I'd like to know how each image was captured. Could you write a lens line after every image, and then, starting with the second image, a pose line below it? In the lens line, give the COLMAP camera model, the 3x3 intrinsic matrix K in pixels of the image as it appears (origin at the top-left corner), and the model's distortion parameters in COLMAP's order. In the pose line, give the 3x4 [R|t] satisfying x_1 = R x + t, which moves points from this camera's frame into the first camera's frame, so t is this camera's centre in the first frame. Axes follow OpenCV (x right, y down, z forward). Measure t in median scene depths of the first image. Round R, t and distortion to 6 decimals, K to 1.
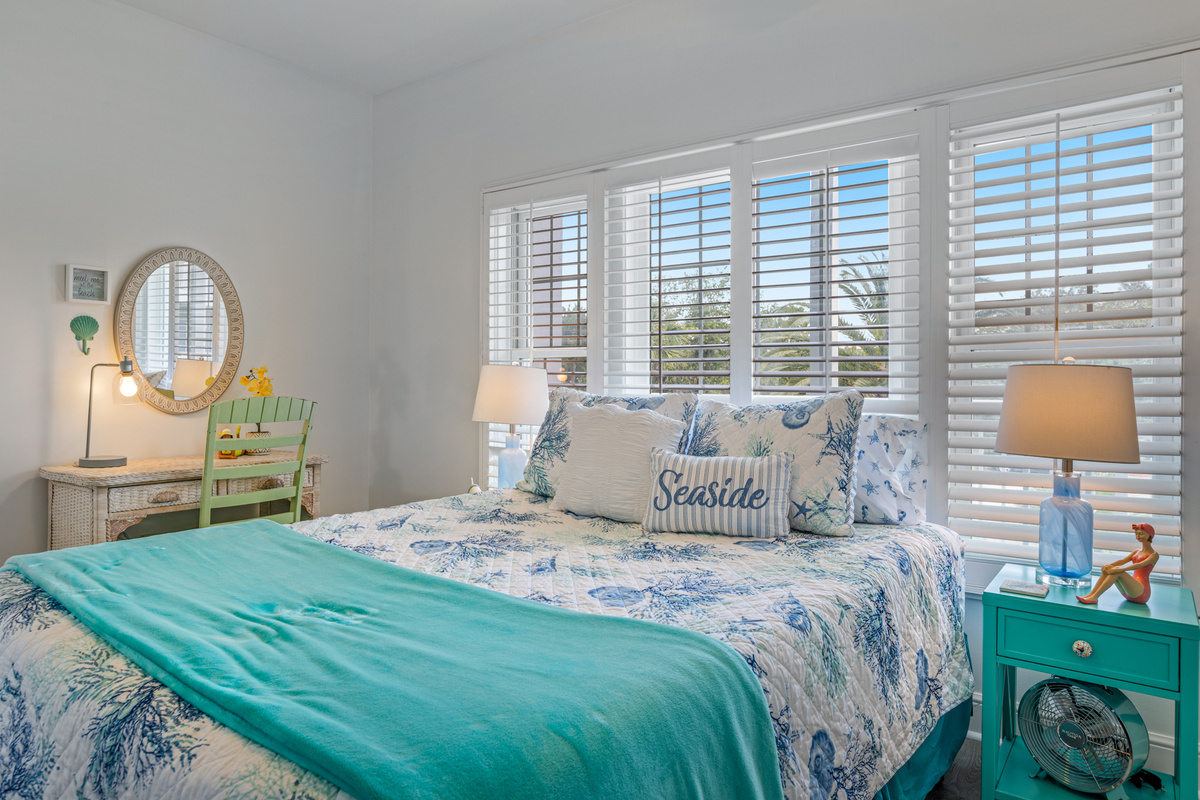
lens RADIAL K [[764.0, 0, 599.9], [0, 764.0, 394.1], [0, 0, 1]] dist [-0.002364, -0.006077]
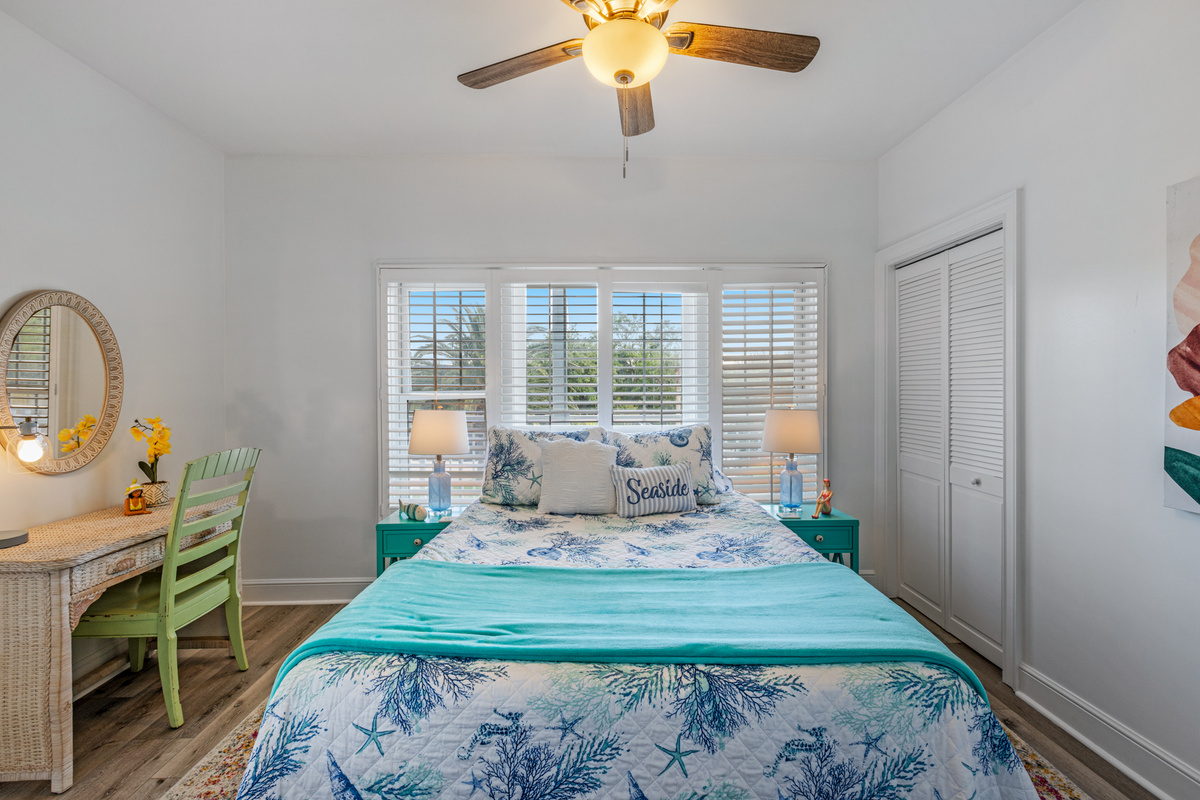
lens RADIAL K [[552.0, 0, 601.9], [0, 552.0, 398.1], [0, 0, 1]] dist [0.004255, 0.000221]
pose [[0.777567, -0.024595, 0.628319, -0.707792], [0.021263, 0.999692, 0.012818, -0.090838], [-0.628440, 0.003393, 0.777851, 0.120514]]
